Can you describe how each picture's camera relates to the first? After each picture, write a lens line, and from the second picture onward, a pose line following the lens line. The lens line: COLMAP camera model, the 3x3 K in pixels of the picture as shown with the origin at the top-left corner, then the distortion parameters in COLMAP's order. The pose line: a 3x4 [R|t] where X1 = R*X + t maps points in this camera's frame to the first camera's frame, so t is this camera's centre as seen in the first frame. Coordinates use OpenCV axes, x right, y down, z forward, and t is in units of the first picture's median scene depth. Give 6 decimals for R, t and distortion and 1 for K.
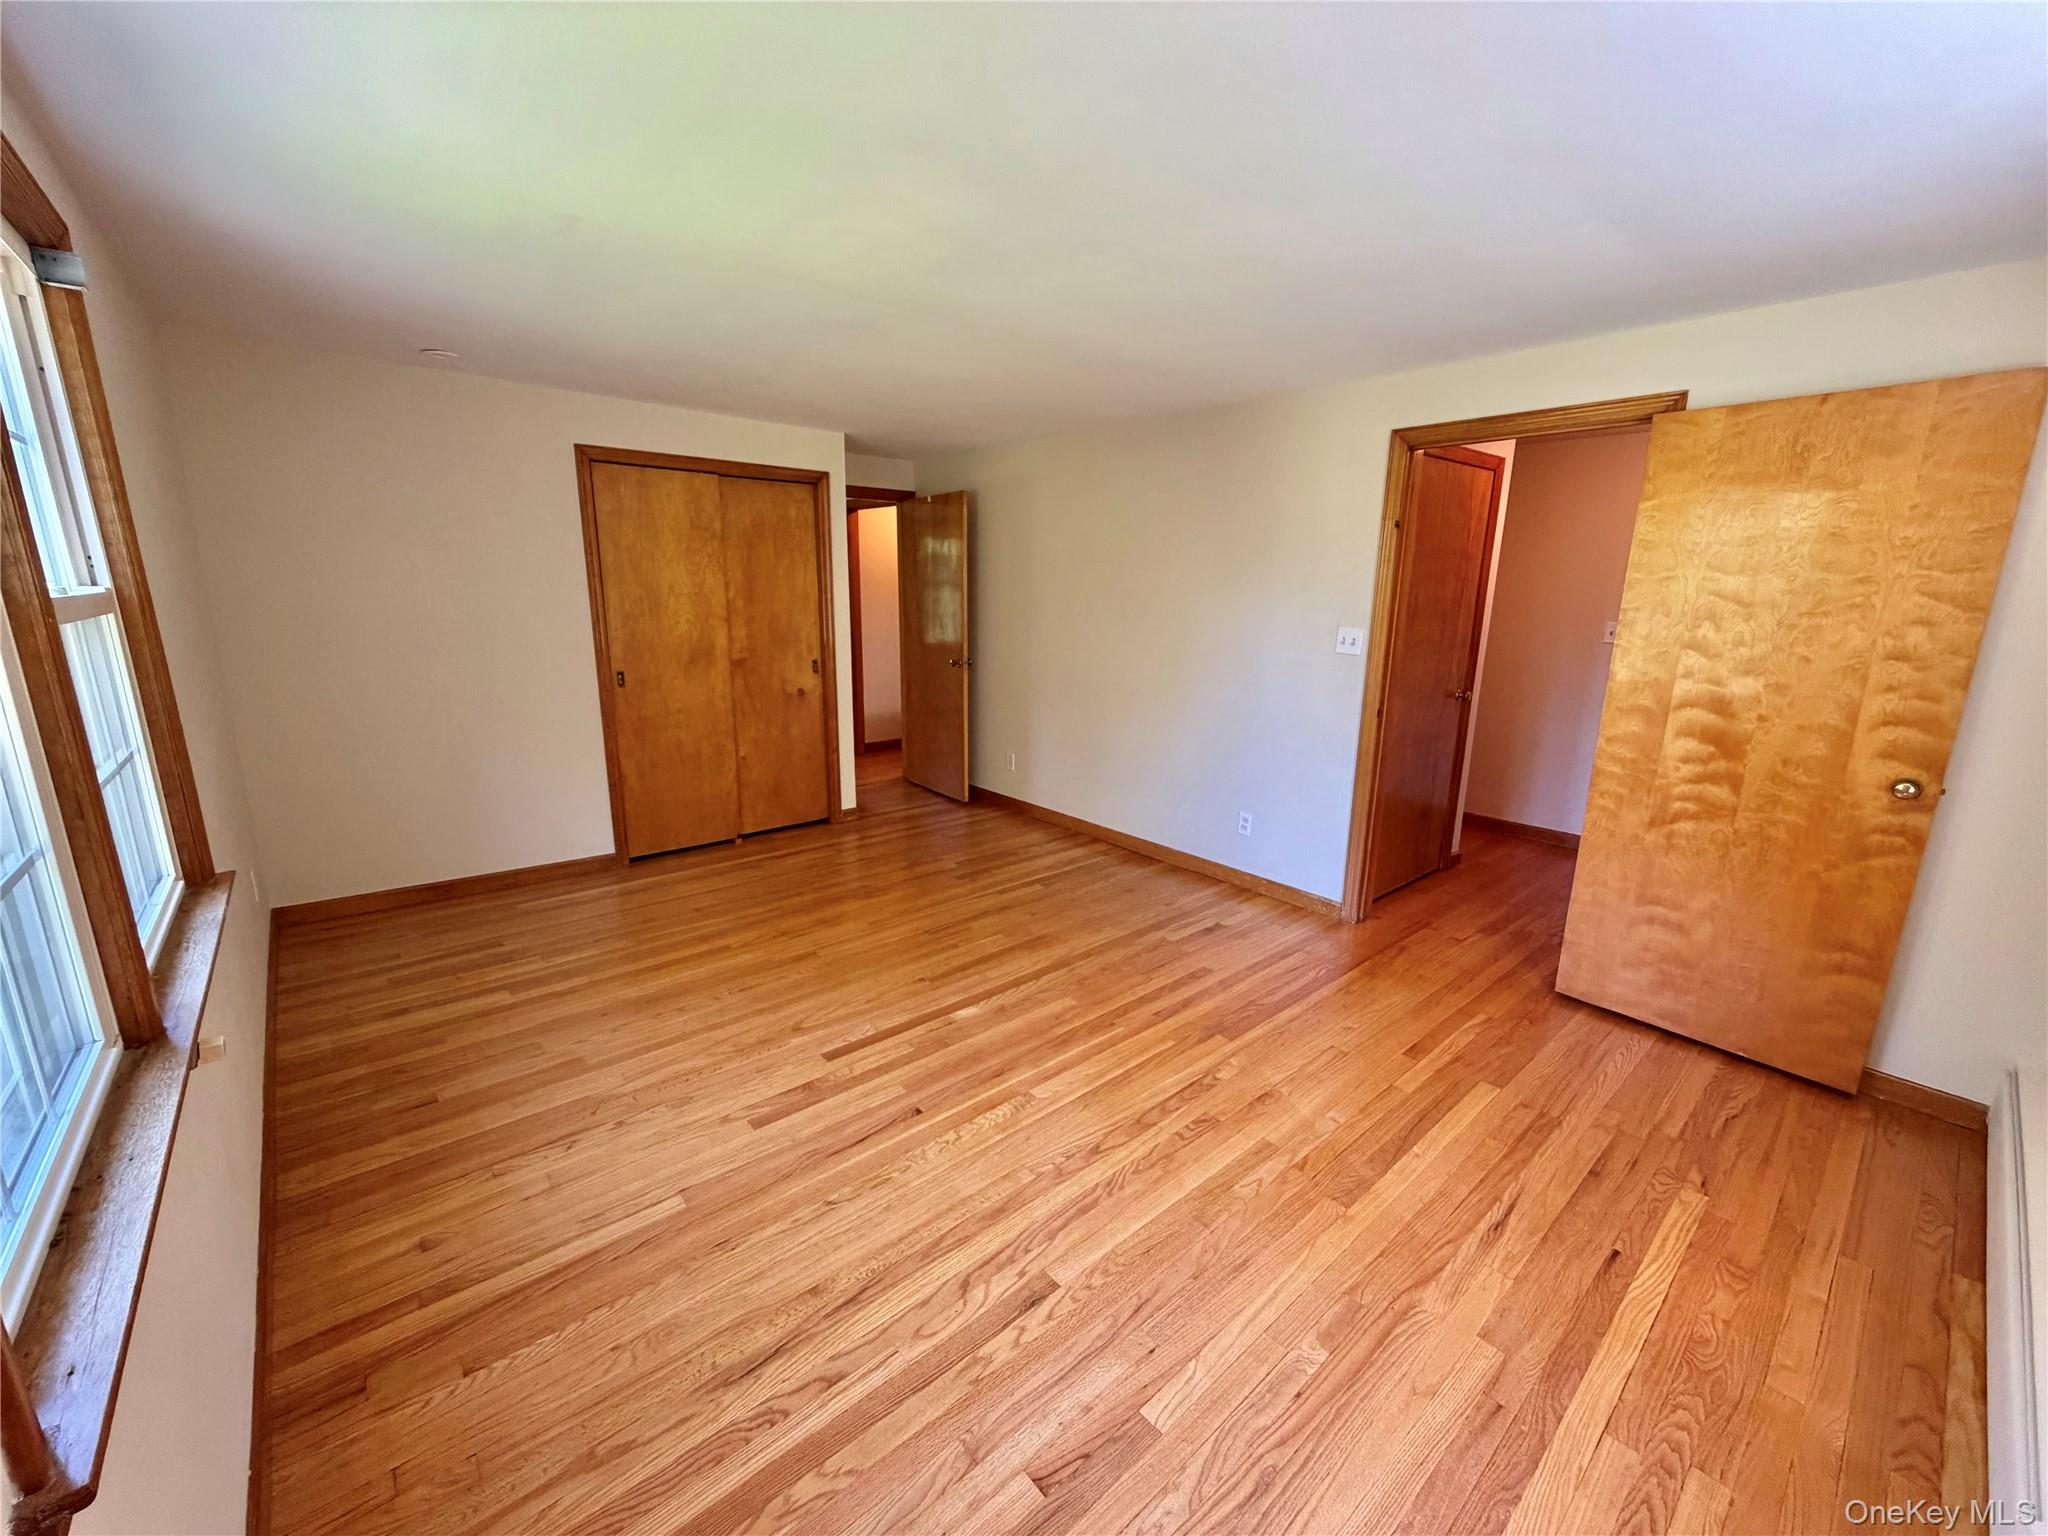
lens RADIAL K [[814.7, 0, 1003.6], [0, 814.7, 773.1], [0, 0, 1]] dist [-0.000436, 0.000902]
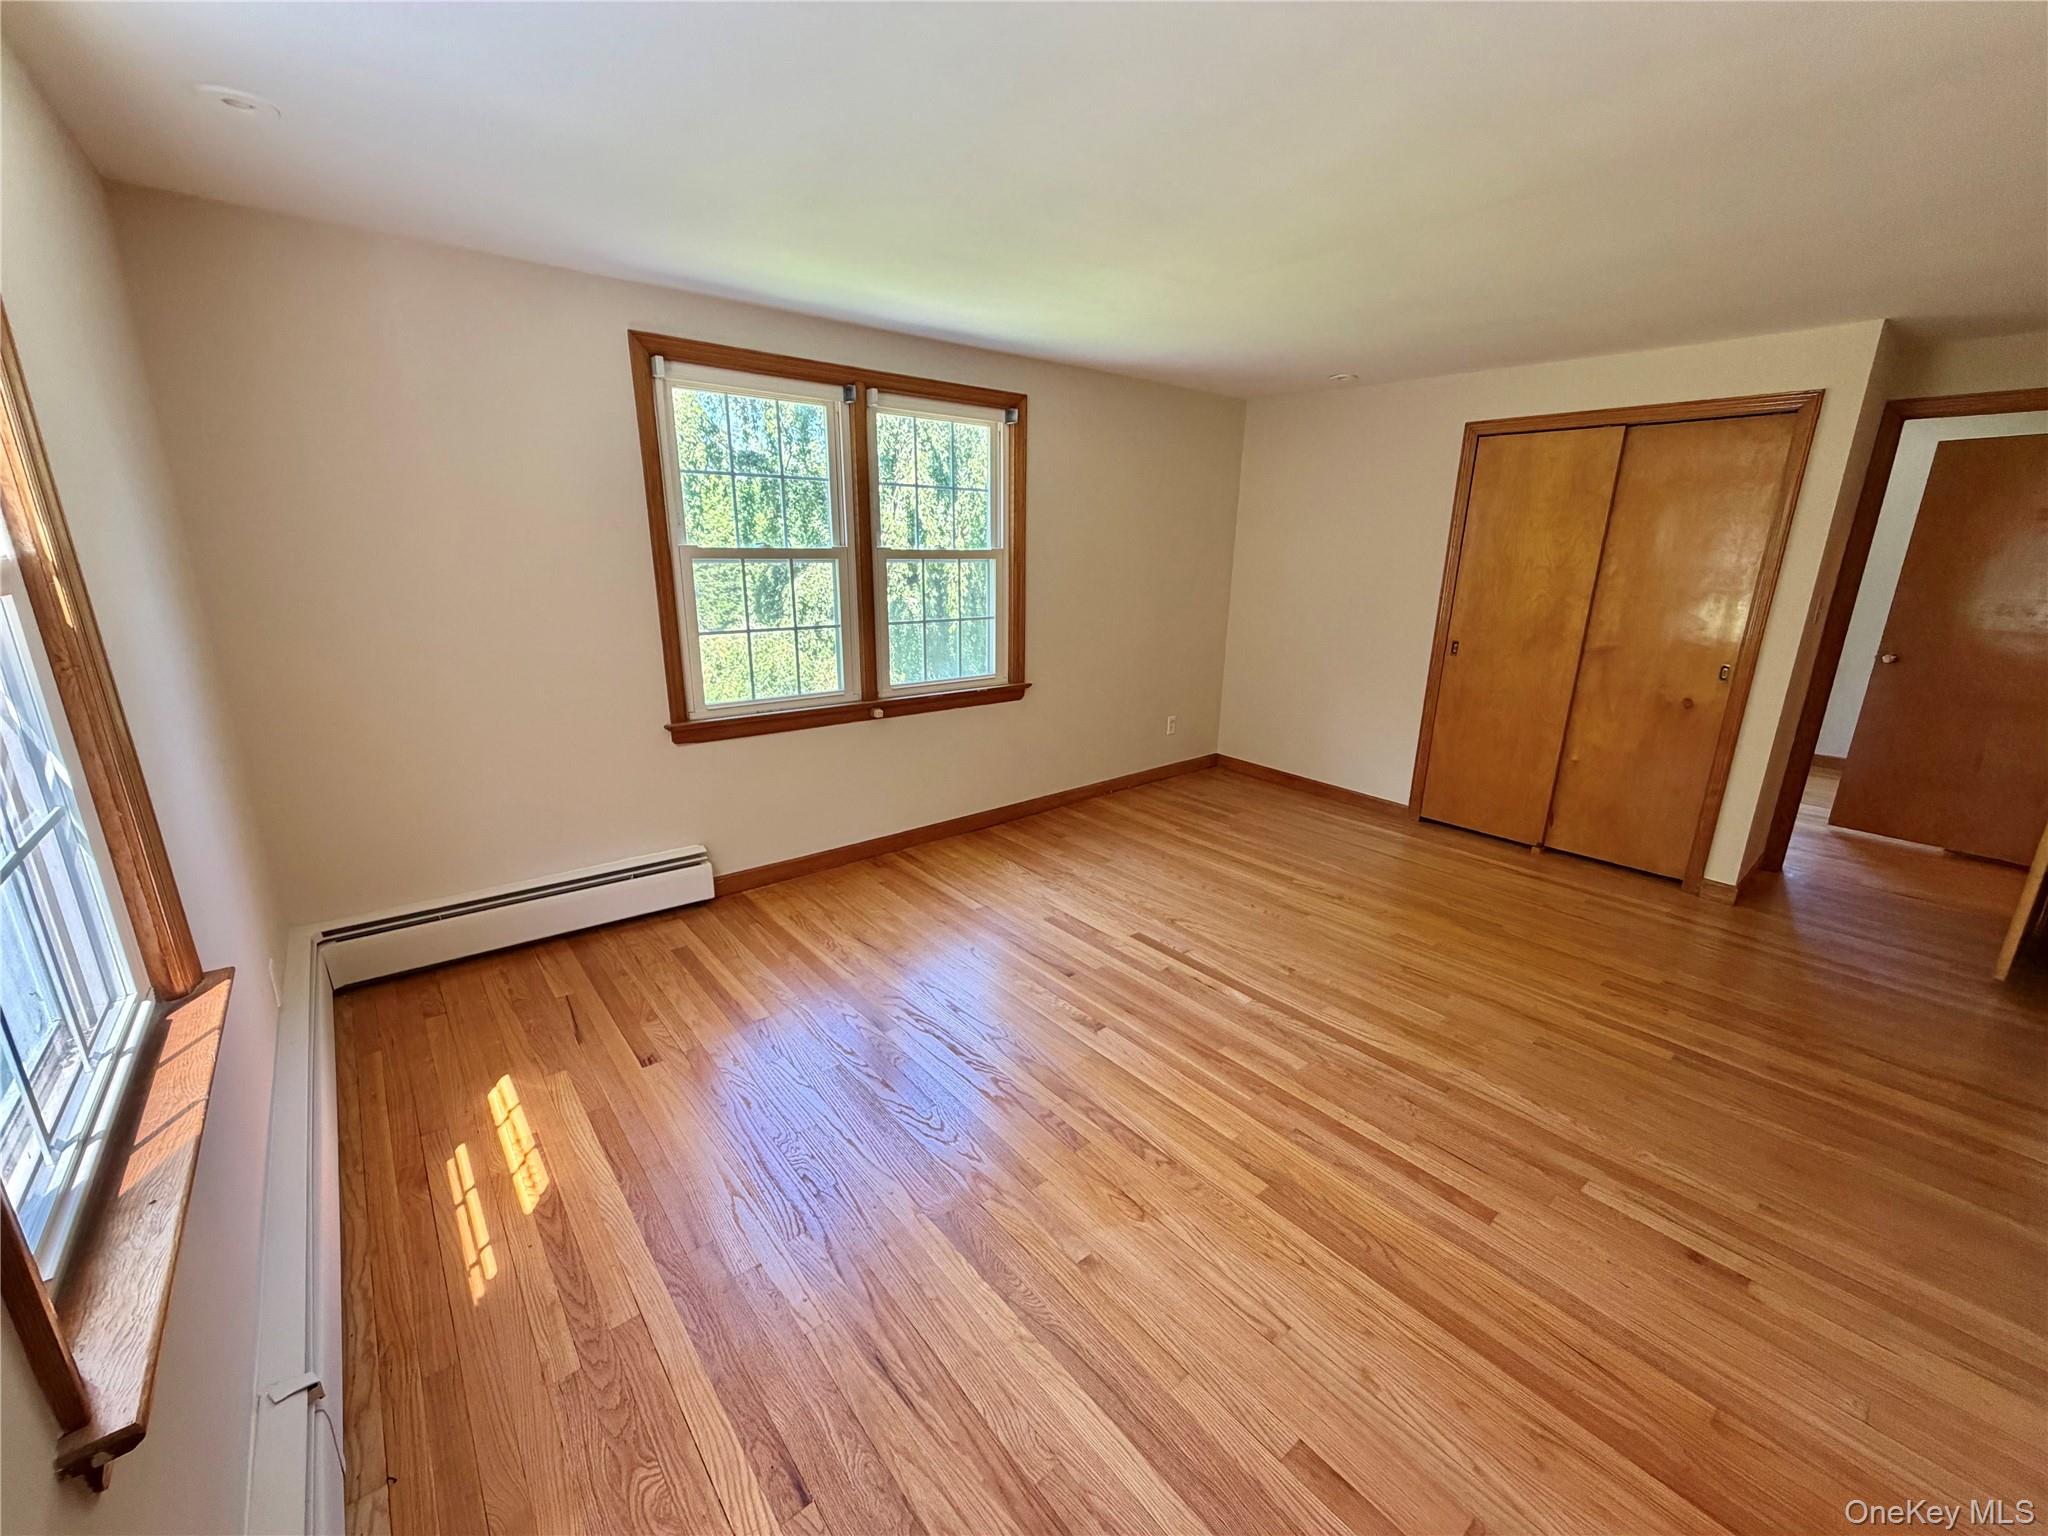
lens RADIAL K [[814.7, 0, 1029.6], [0, 814.7, 763.5], [0, 0, 1]] dist [-0.000436, 0.000902]
pose [[-0.000826, 0.245320, -0.969442, 0.800334], [-0.243836, 0.940132, 0.238111, -0.128166], [0.969816, 0.236581, 0.059042, 0.630987]]
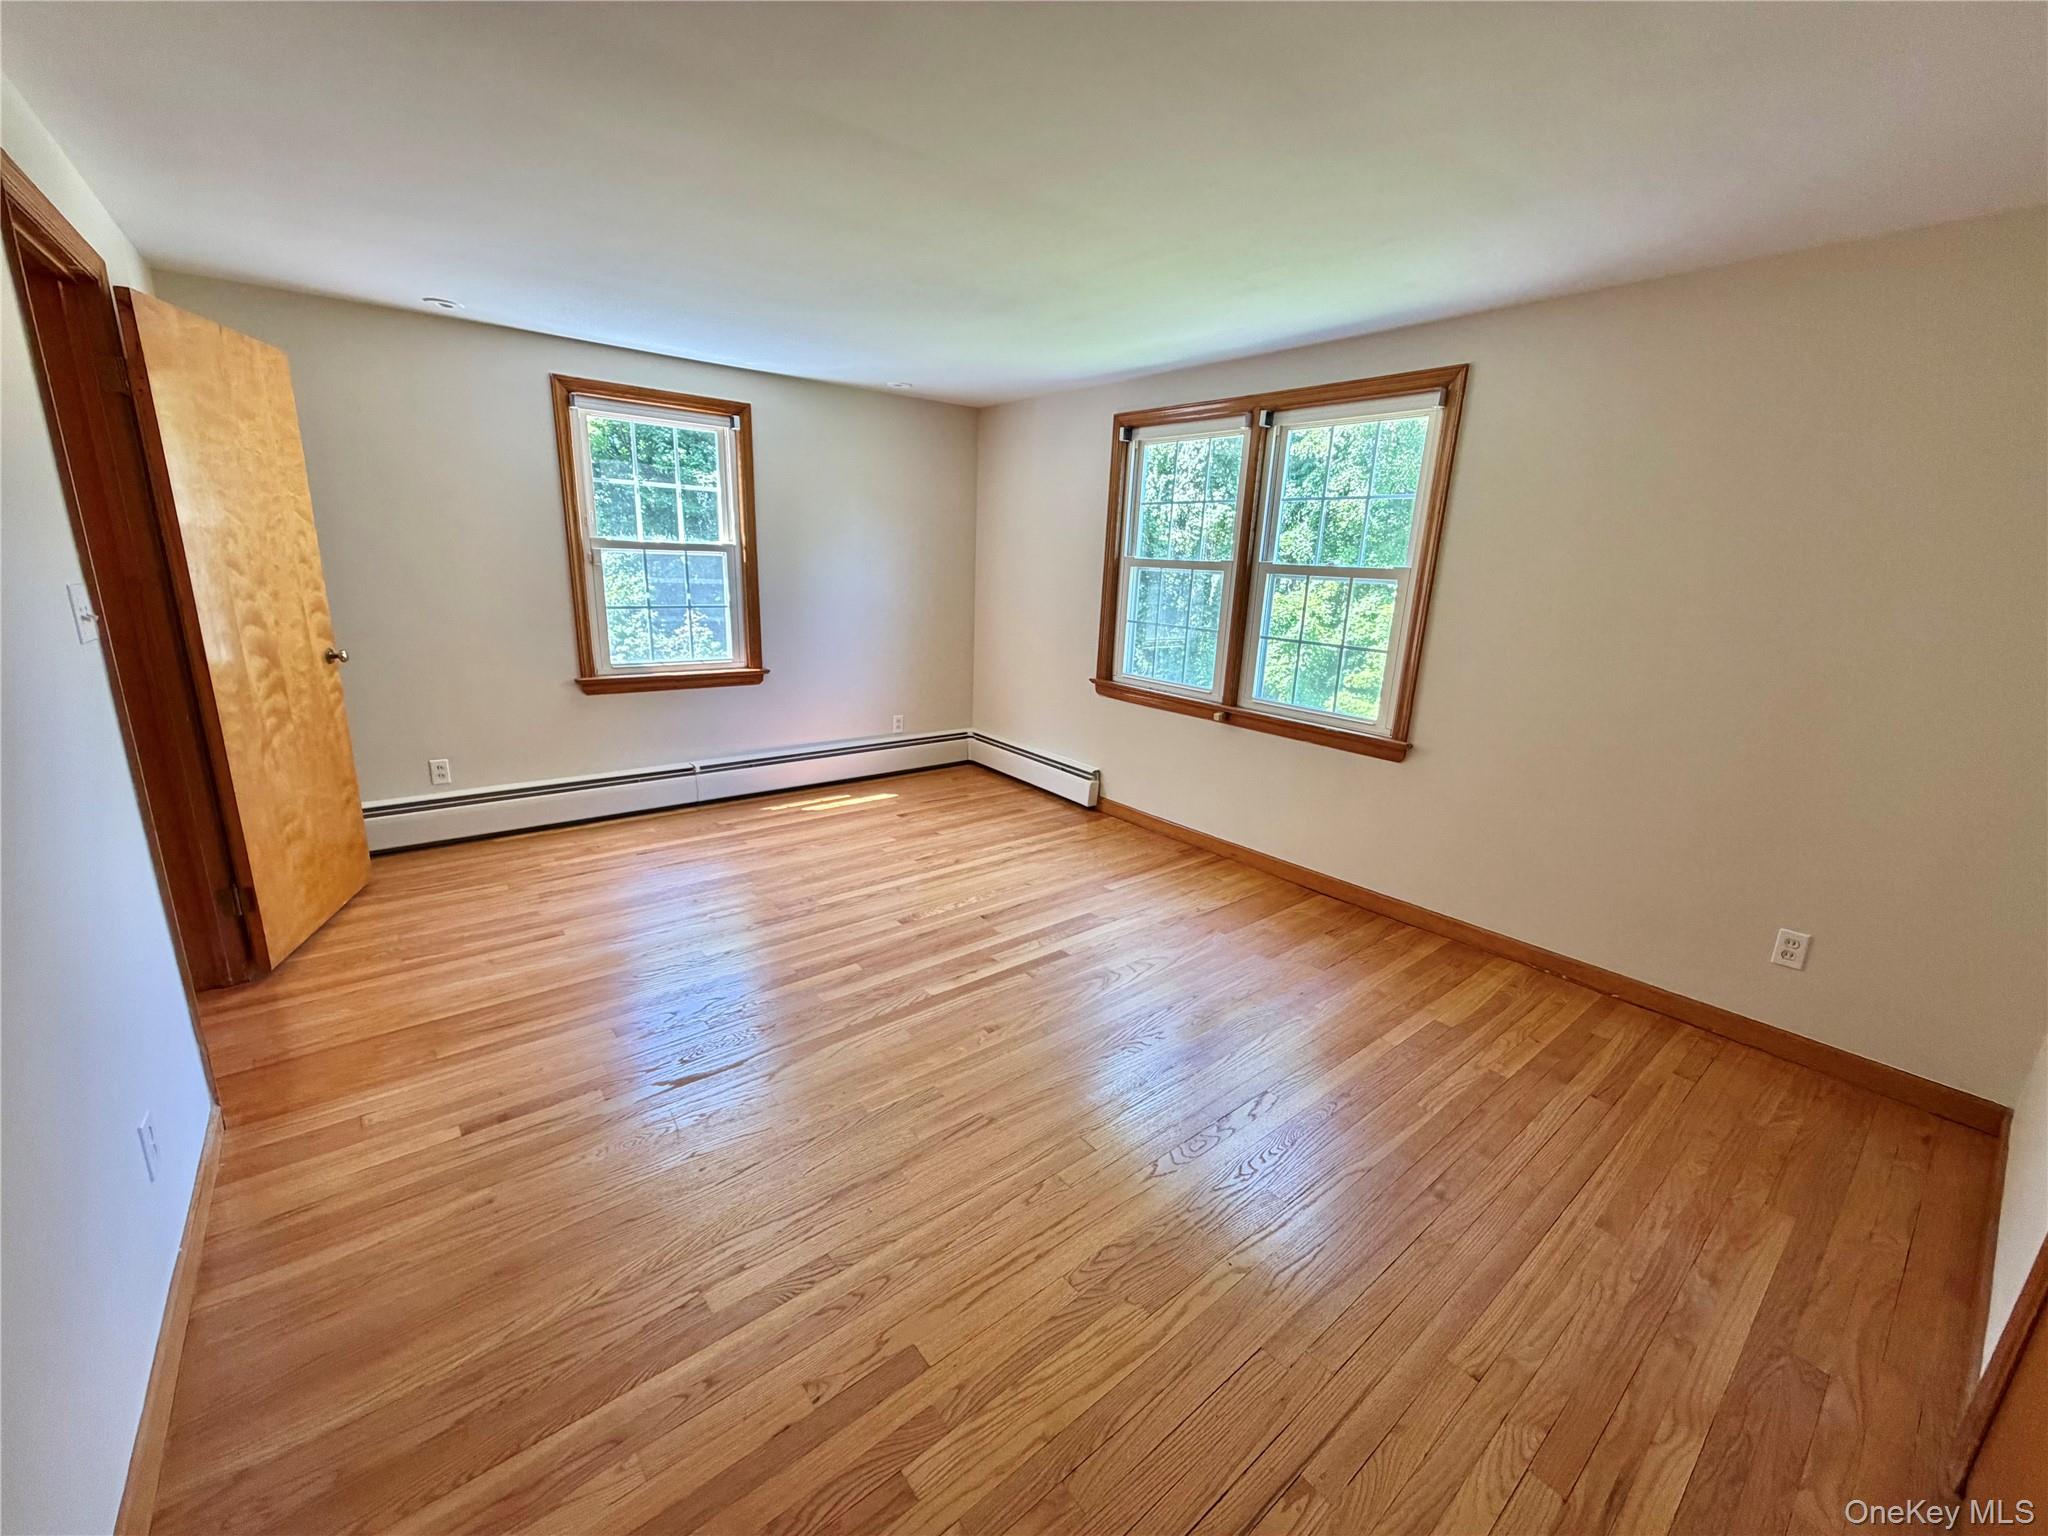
lens RADIAL K [[814.7, 0, 1009.8], [0, 814.7, 760.6], [0, 0, 1]] dist [-0.000436, 0.000902]
pose [[-0.998525, -0.053112, 0.011291, -0.121366], [-0.041636, 0.882401, 0.468653, -0.396060], [-0.034855, 0.467491, -0.883310, 1.695688]]
